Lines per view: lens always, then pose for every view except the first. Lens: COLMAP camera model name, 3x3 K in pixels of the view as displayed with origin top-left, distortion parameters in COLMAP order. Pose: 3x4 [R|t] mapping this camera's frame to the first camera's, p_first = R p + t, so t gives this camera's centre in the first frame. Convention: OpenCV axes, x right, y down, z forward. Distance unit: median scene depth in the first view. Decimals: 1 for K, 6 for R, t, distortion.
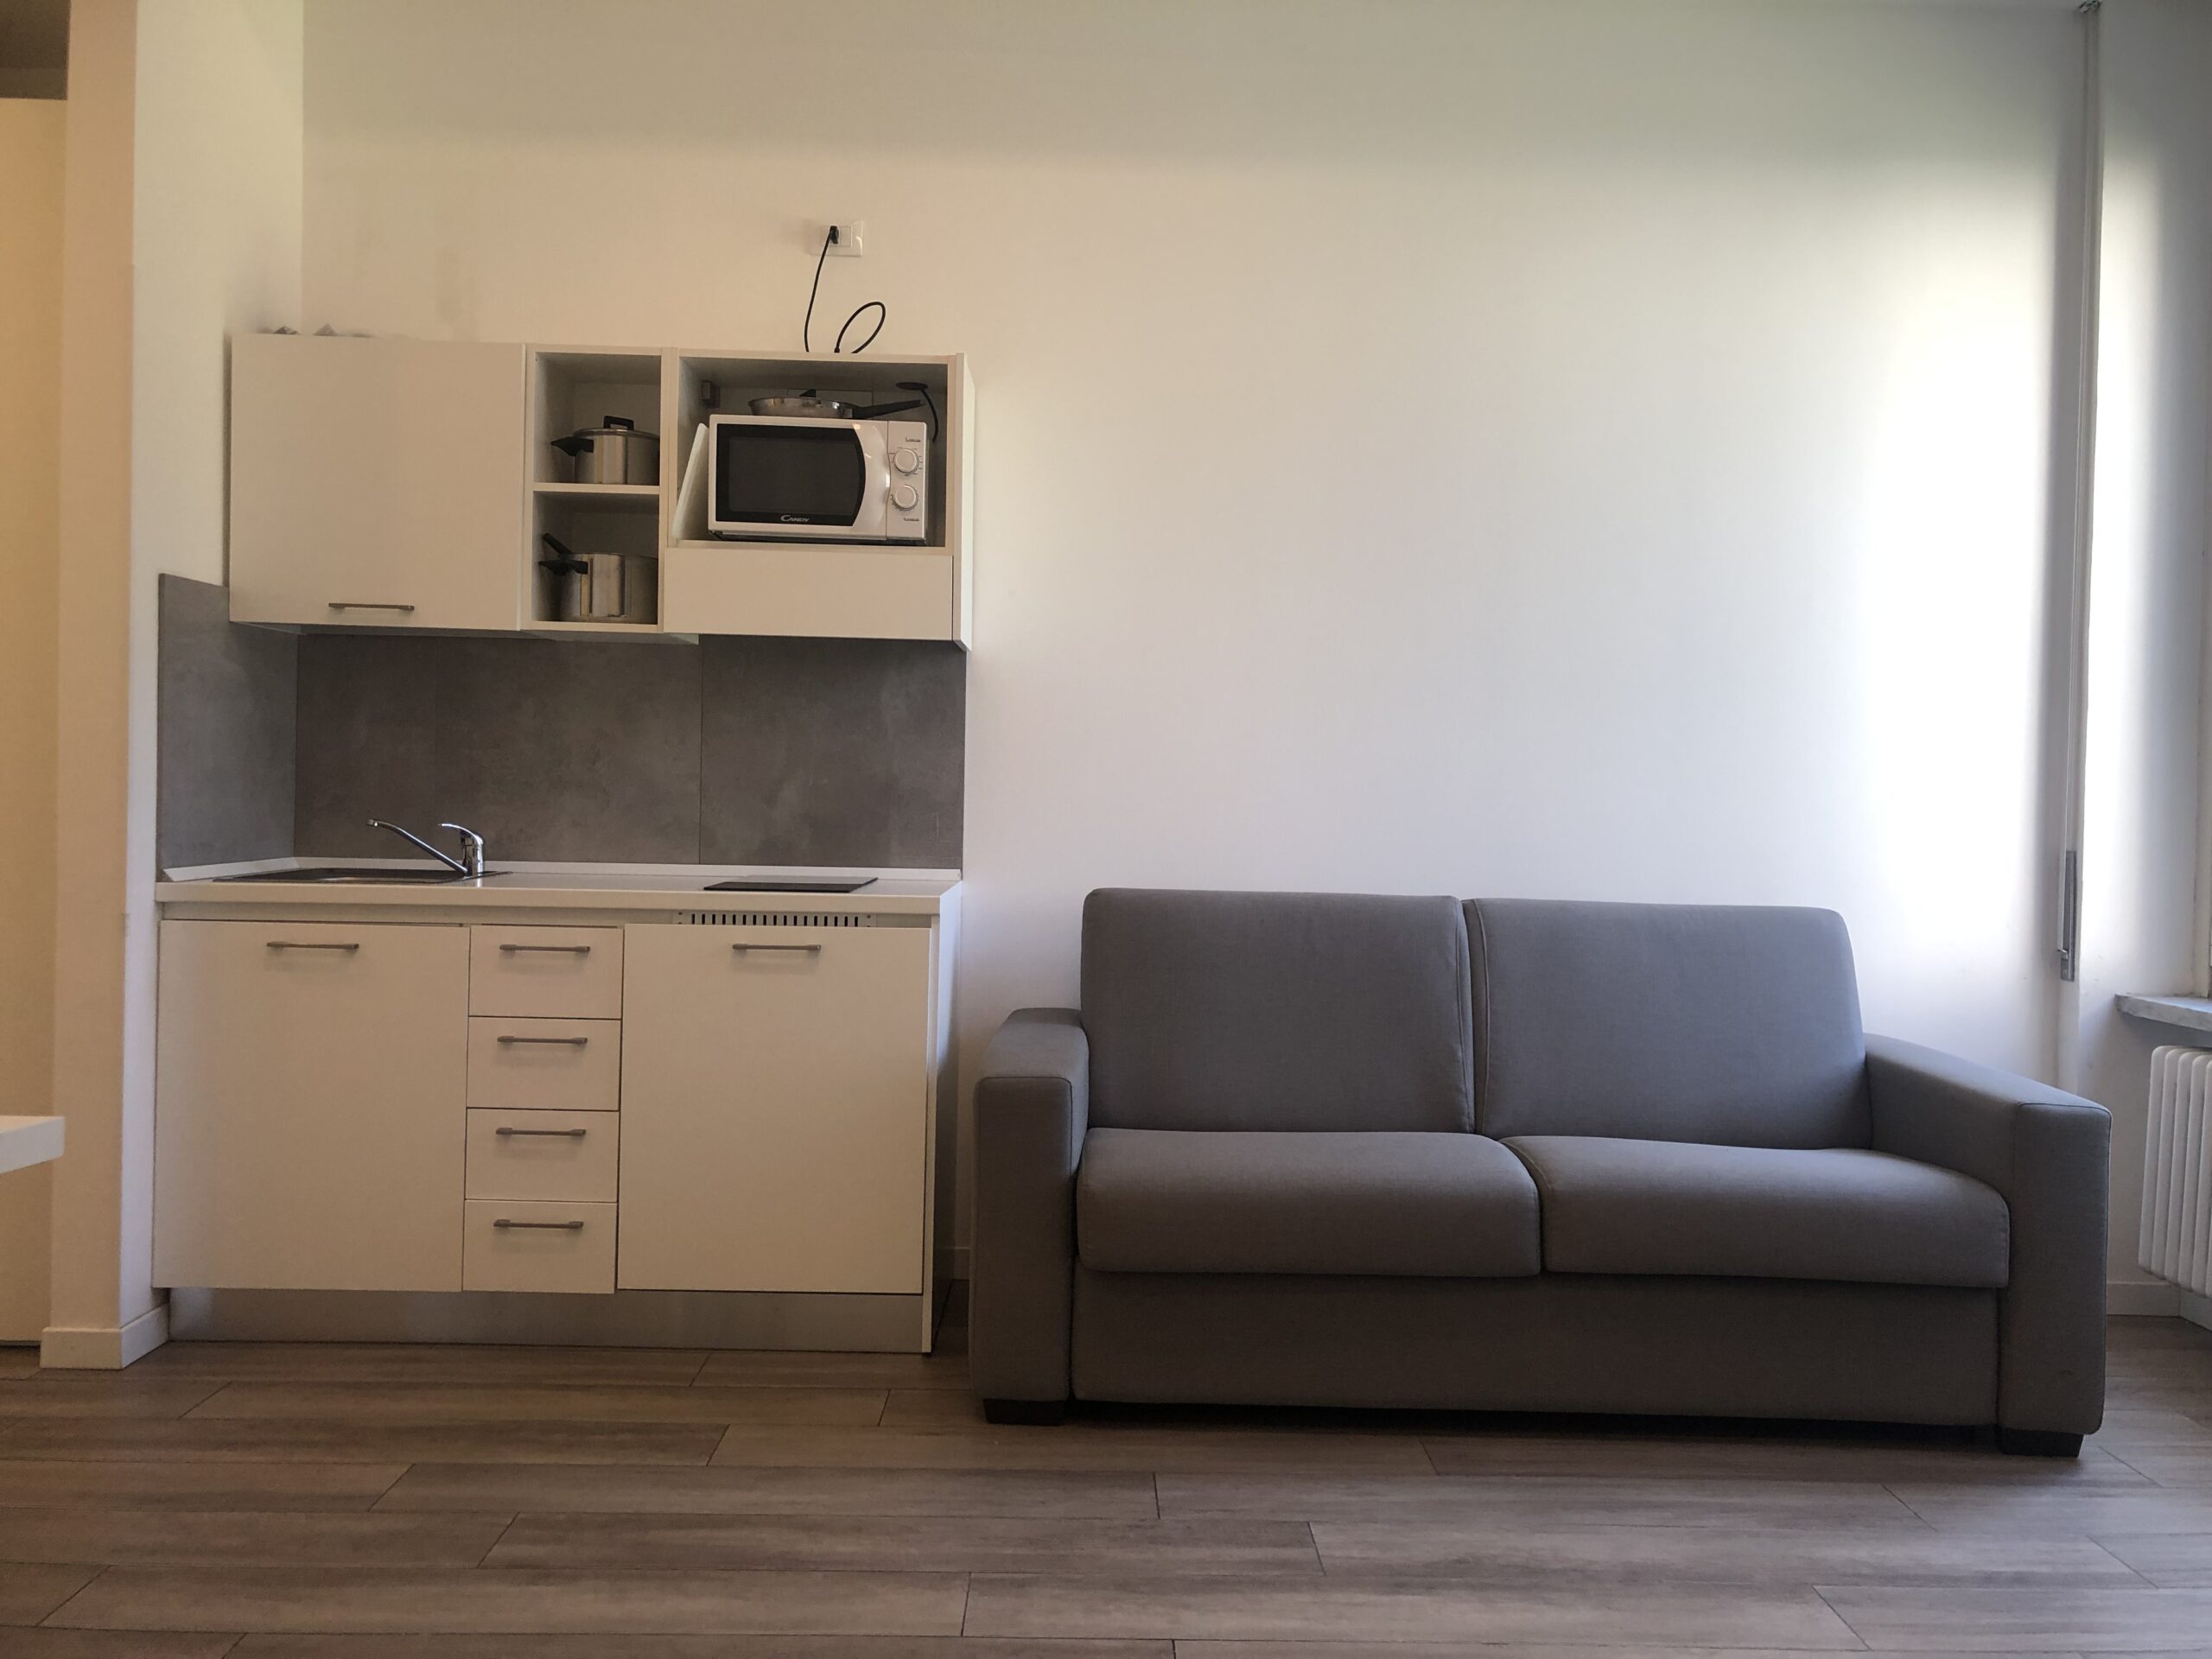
lens RADIAL K [[1804.2, 0, 1108.4], [0, 1804.2, 829.6], [0, 0, 1]] dist [0.011620, -0.008976]
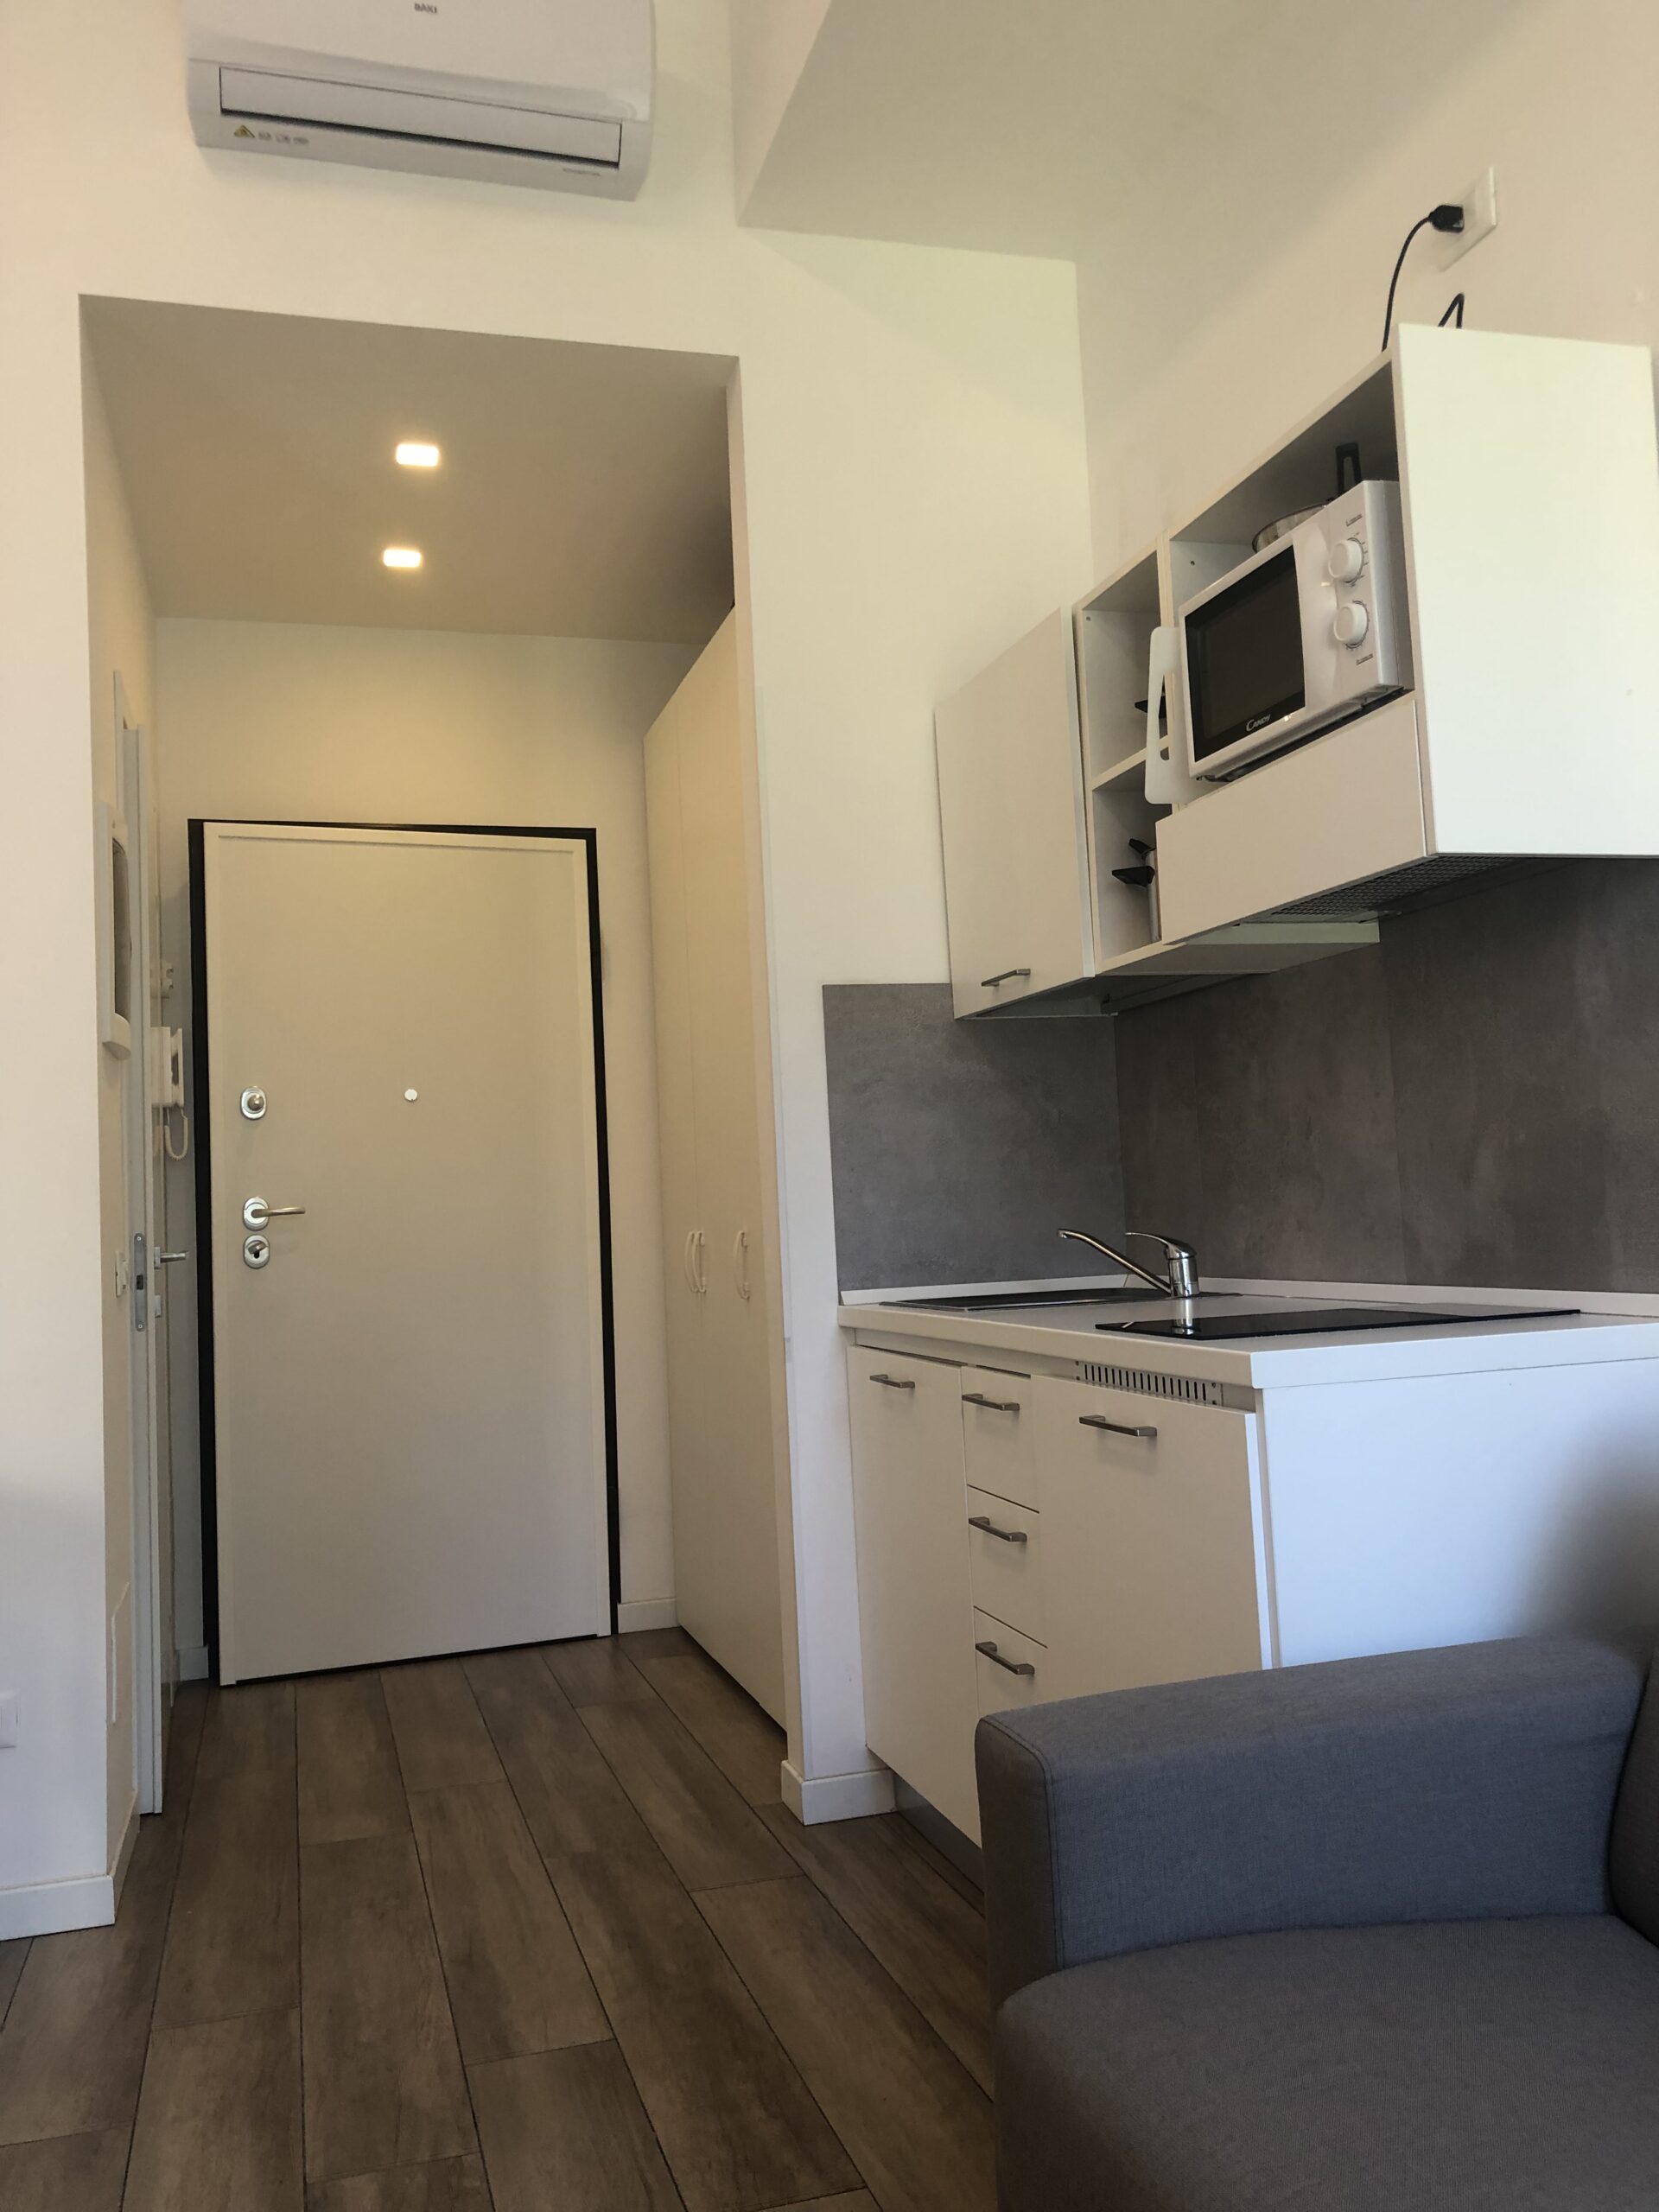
lens RADIAL K [[1804.2, 0, 831.5], [0, 1804.2, 1106.1], [0, 0, 1]] dist [0.011620, -0.008976]
pose [[0.271446, -0.093100, -0.957940, 0.362933], [0.032835, 0.995627, -0.087459, 0.006557], [0.961893, -0.007713, 0.273316, 0.693806]]
